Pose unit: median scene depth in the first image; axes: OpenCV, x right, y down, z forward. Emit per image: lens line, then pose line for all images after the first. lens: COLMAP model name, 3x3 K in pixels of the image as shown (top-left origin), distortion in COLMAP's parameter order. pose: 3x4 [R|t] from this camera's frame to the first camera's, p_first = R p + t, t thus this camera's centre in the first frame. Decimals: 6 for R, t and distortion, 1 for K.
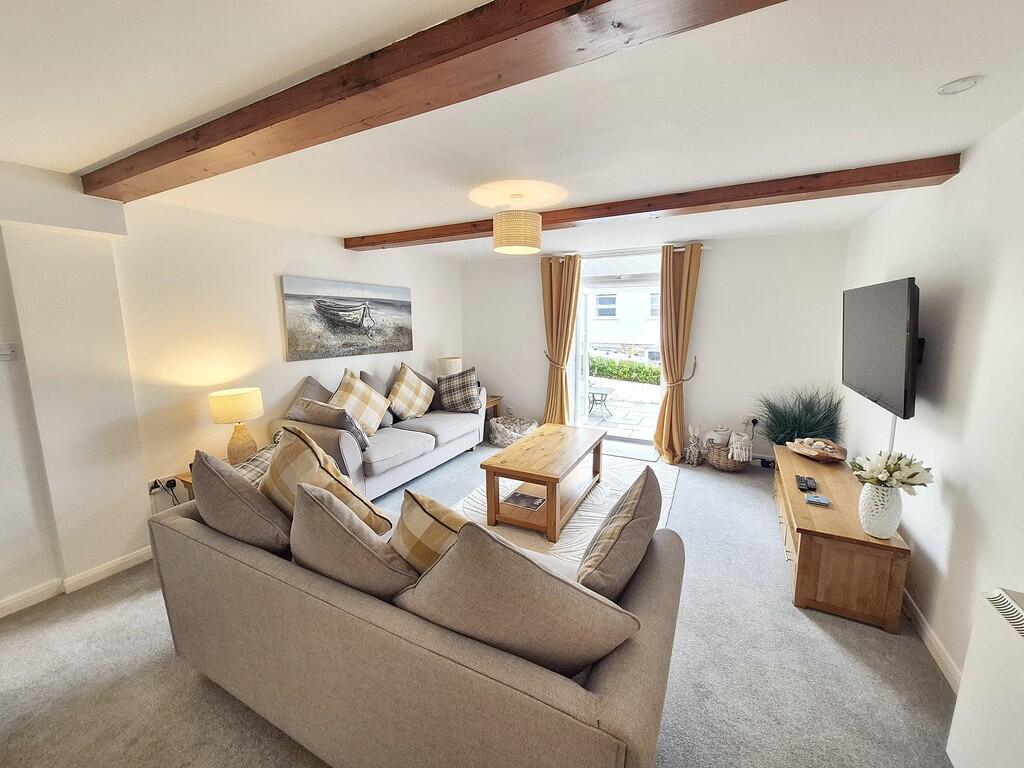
lens RADIAL K [[401.5, 0, 517.0], [0, 401.5, 376.3], [0, 0, 1]] dist [0.000778, -0.000176]
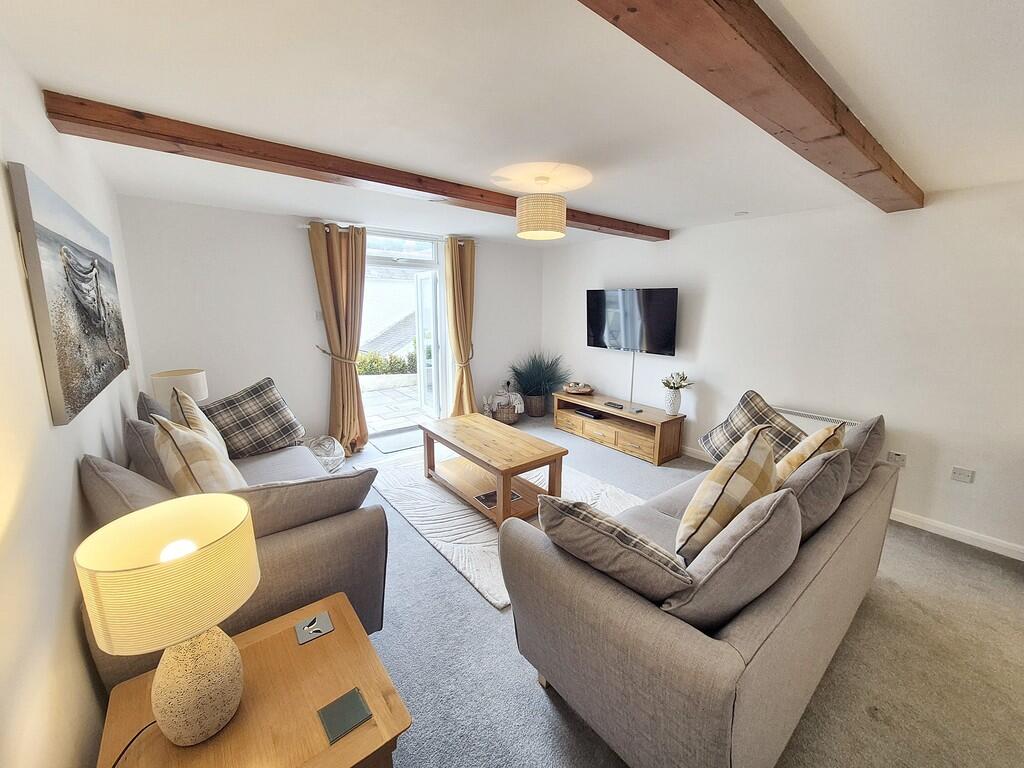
lens RADIAL K [[406.1, 0, 515.4], [0, 406.1, 381.6], [0, 0, 1]] dist [0.000047, -0.000051]
pose [[0.398167, -0.162817, 0.902748, -0.630759], [0.118078, 0.985032, 0.125578, -0.061989], [-0.909682, 0.056594, 0.411432, 0.435573]]
